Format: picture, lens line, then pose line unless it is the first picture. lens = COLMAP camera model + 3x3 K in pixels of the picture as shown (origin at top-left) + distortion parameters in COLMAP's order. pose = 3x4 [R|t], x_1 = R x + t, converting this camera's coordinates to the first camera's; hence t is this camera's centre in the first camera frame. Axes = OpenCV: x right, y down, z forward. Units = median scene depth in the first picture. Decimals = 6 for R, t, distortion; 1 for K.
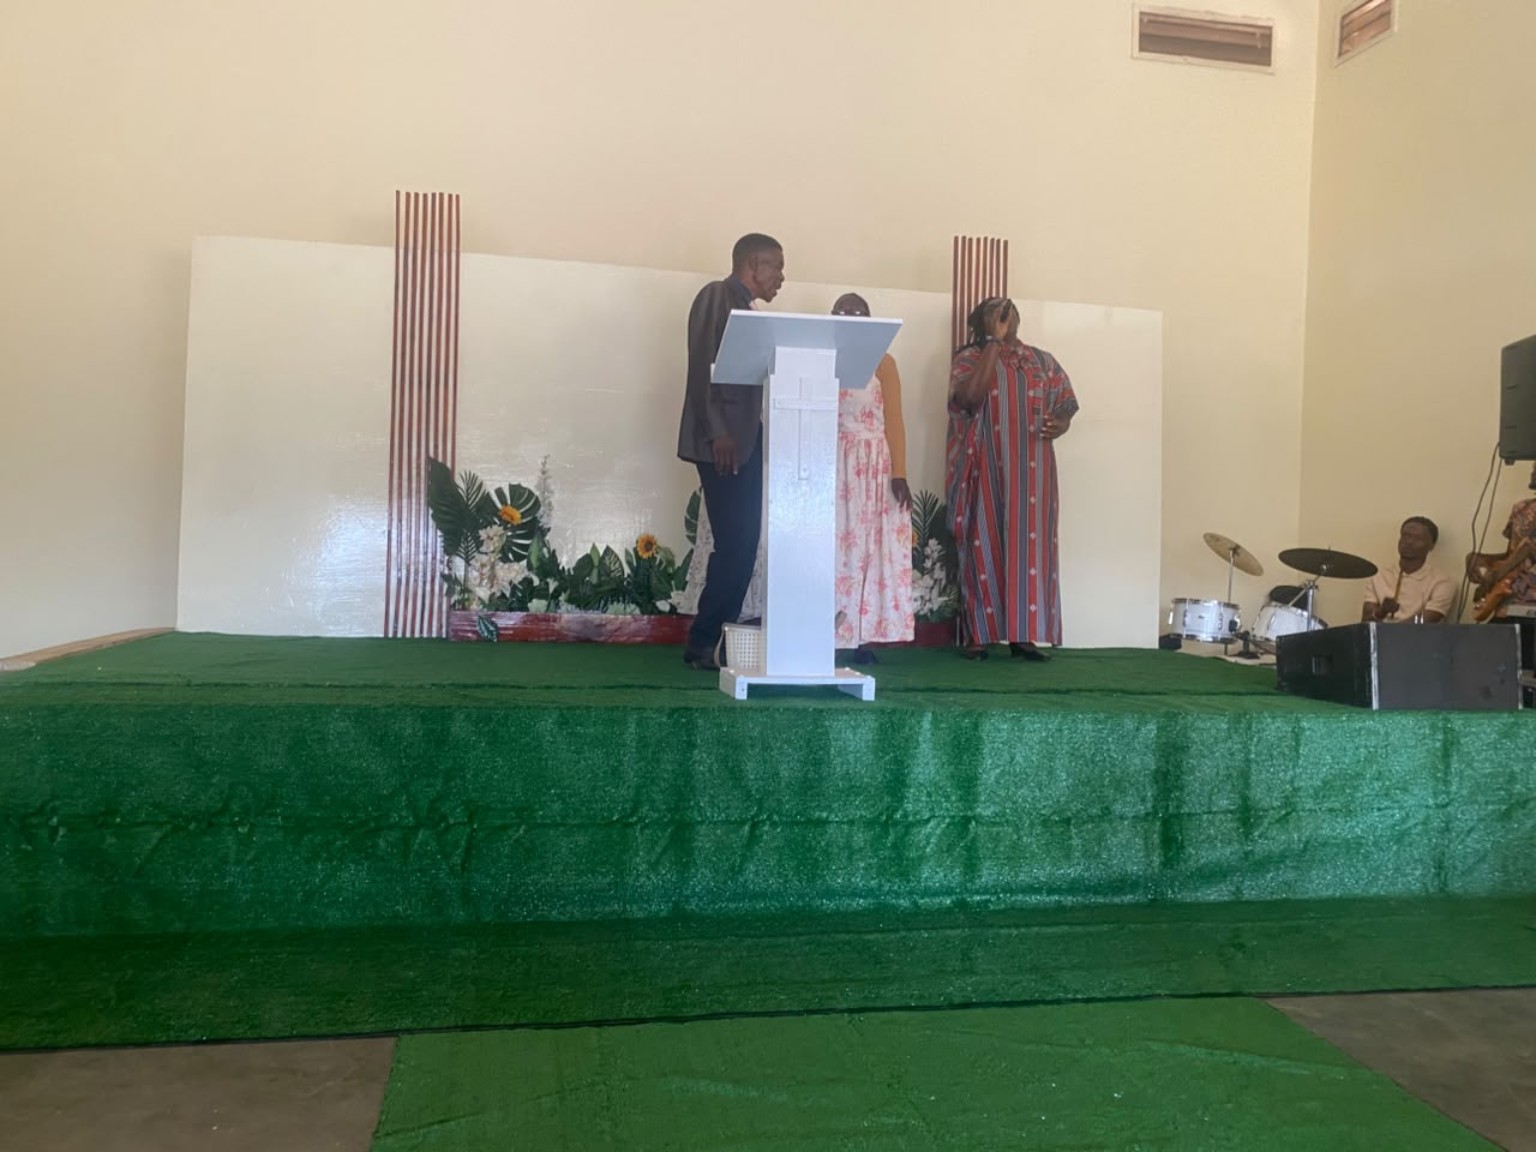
lens RADIAL K [[1223.0, 0, 769.8], [0, 1223.0, 576.2], [0, 0, 1]] dist [-0.001267, -0.003748]
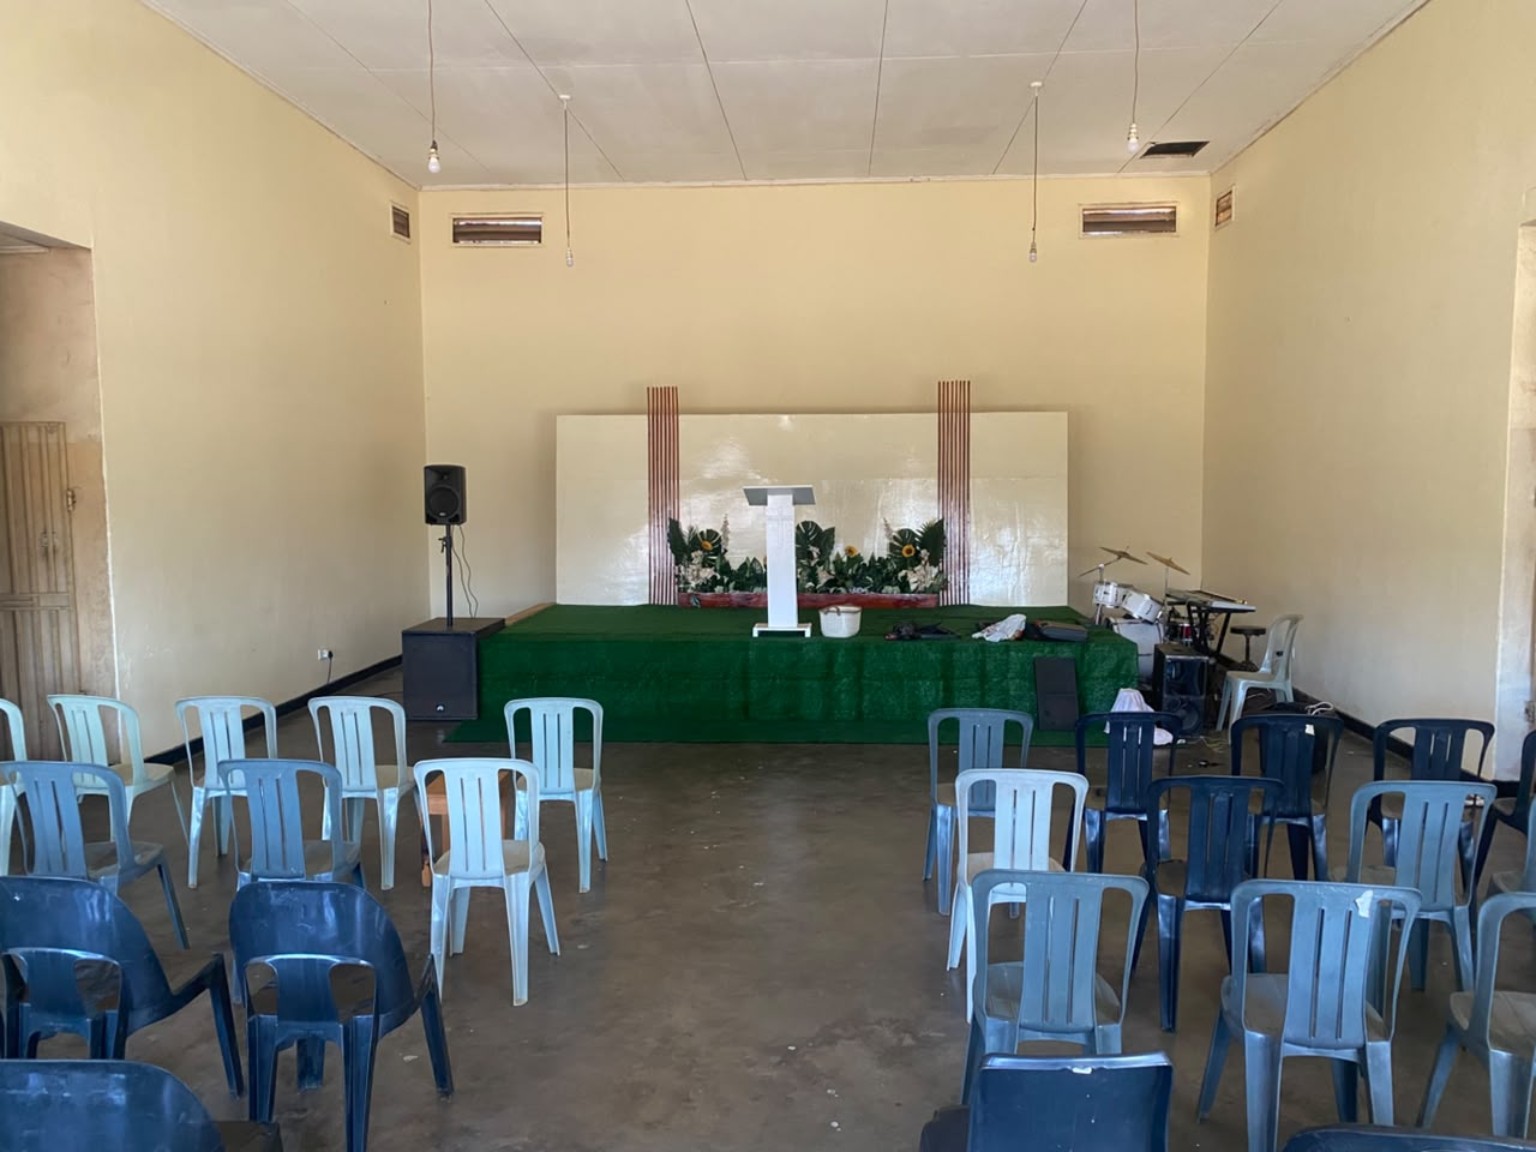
lens RADIAL K [[1223.0, 0, 769.8], [0, 1223.0, 576.2], [0, 0, 1]] dist [-0.001267, -0.003748]
pose [[0.969681, -0.021579, -0.243421, 0.391614], [0.033031, 0.998526, 0.043063, -0.082833], [0.242133, -0.049798, 0.968964, -0.968034]]
